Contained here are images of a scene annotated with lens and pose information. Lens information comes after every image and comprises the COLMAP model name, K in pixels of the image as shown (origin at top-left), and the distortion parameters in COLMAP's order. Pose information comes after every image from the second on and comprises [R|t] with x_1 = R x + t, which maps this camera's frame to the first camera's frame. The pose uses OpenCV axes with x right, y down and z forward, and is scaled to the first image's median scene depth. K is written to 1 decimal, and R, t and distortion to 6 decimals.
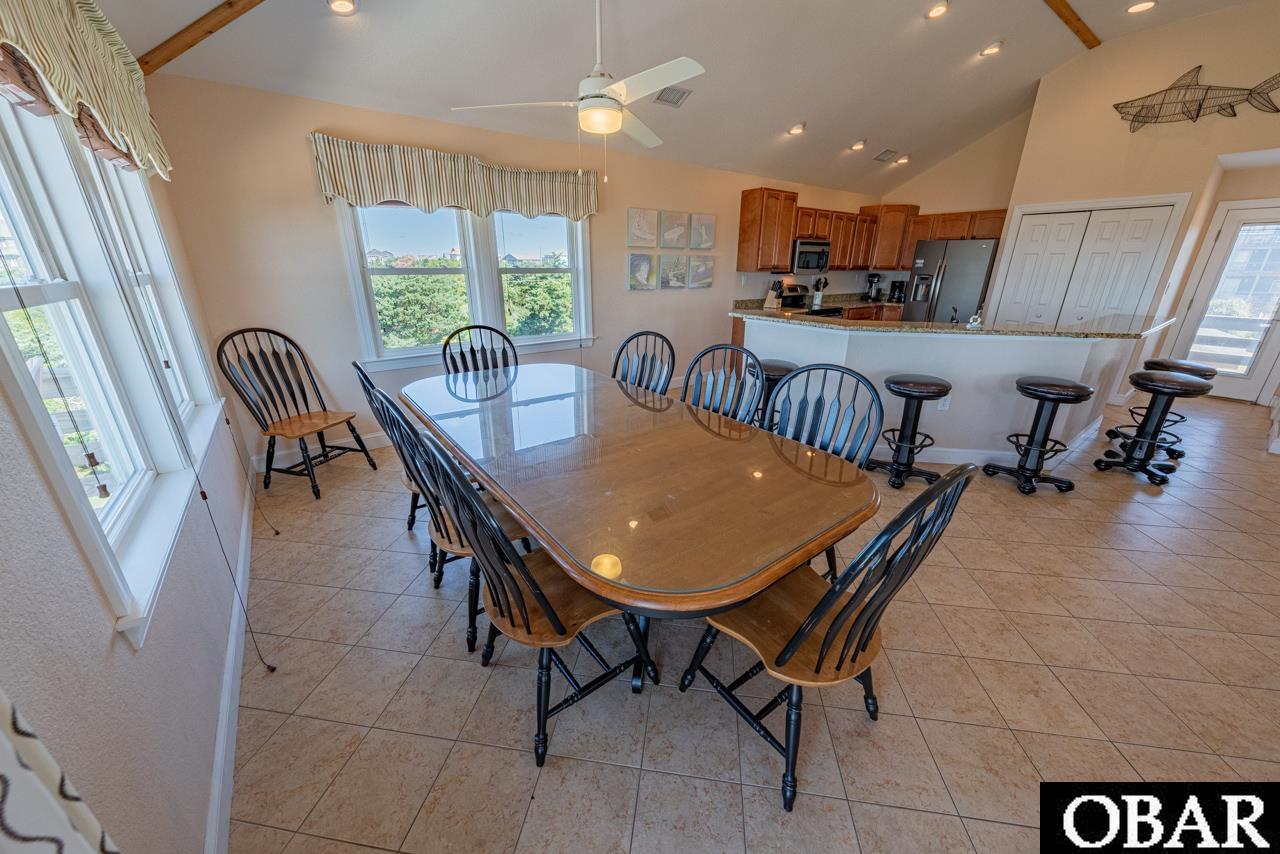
lens RADIAL K [[460.6, 0, 640.0], [0, 460.6, 427.0], [0, 0, 1]] dist [-0.000069, 0.000019]
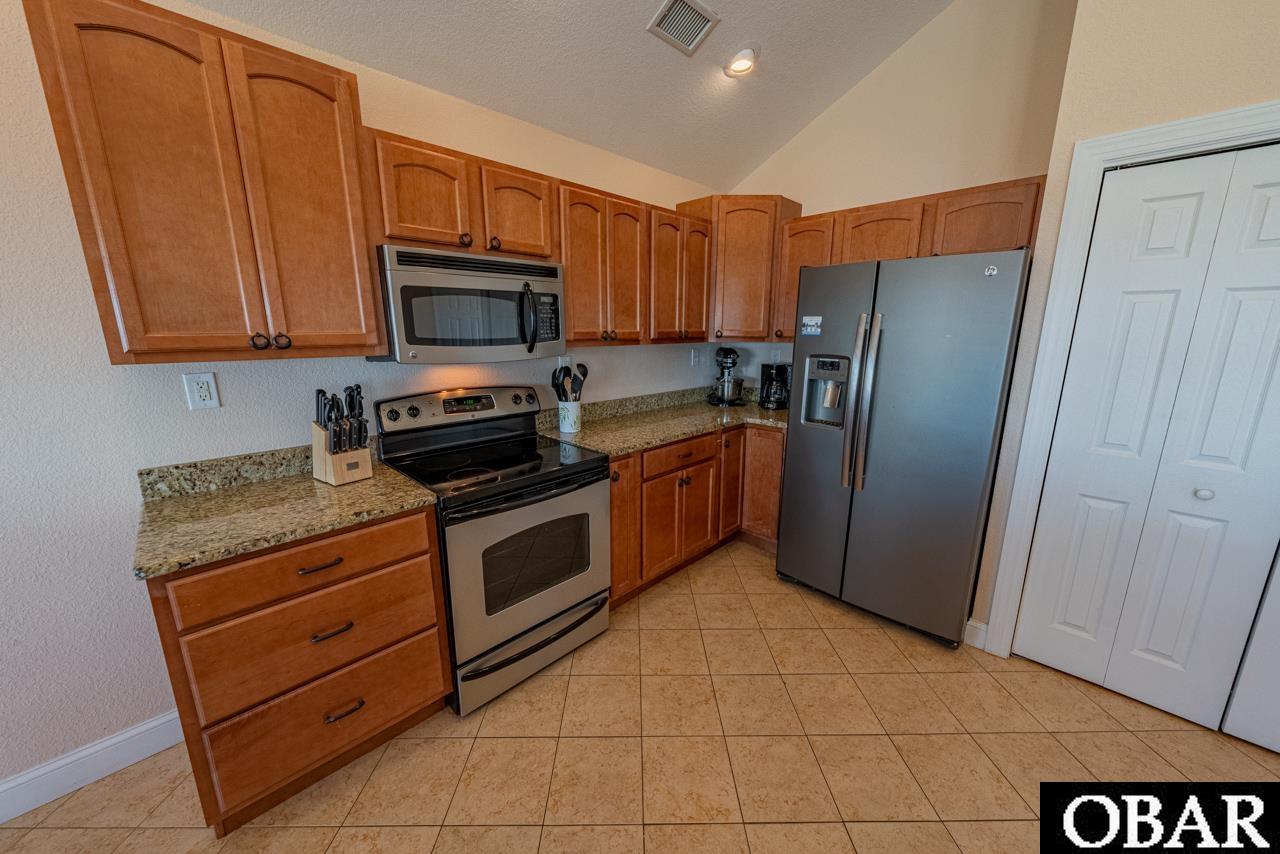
lens RADIAL K [[460.6, 0, 640.0], [0, 460.6, 427.0], [0, 0, 1]] dist [-0.000069, 0.000019]
pose [[0.989153, -0.038282, 0.141815, 0.399637], [0.056705, 0.990121, -0.128239, -0.226174], [-0.135505, 0.134889, 0.981551, 0.642094]]
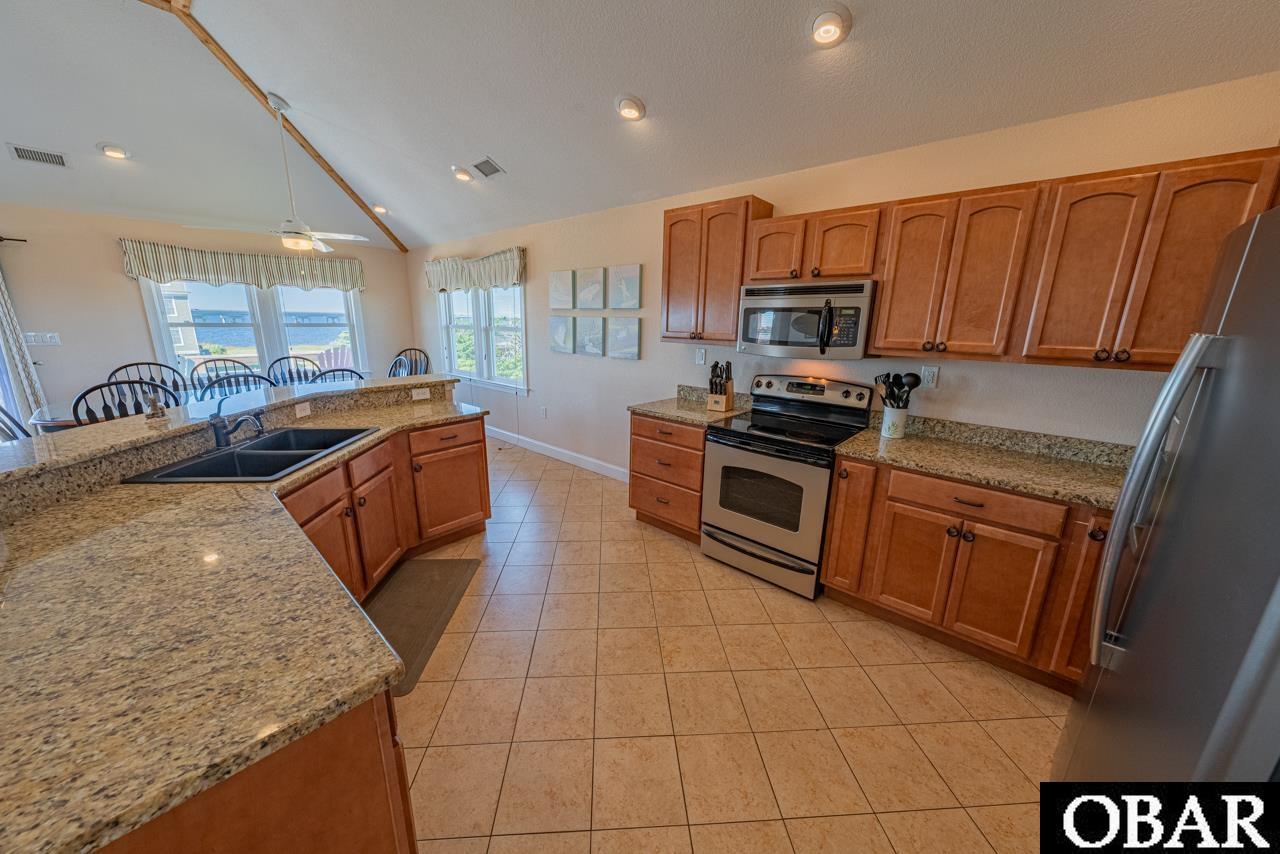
lens RADIAL K [[433.5, 0, 640.0], [0, 433.5, 427.0], [0, 0, 1]] dist [0.000744, 0.000115]
pose [[0.214077, 0.223384, -0.950932, 0.707650], [-0.357941, 0.923726, 0.136412, -0.256376], [0.908873, 0.311174, 0.277707, 0.723149]]
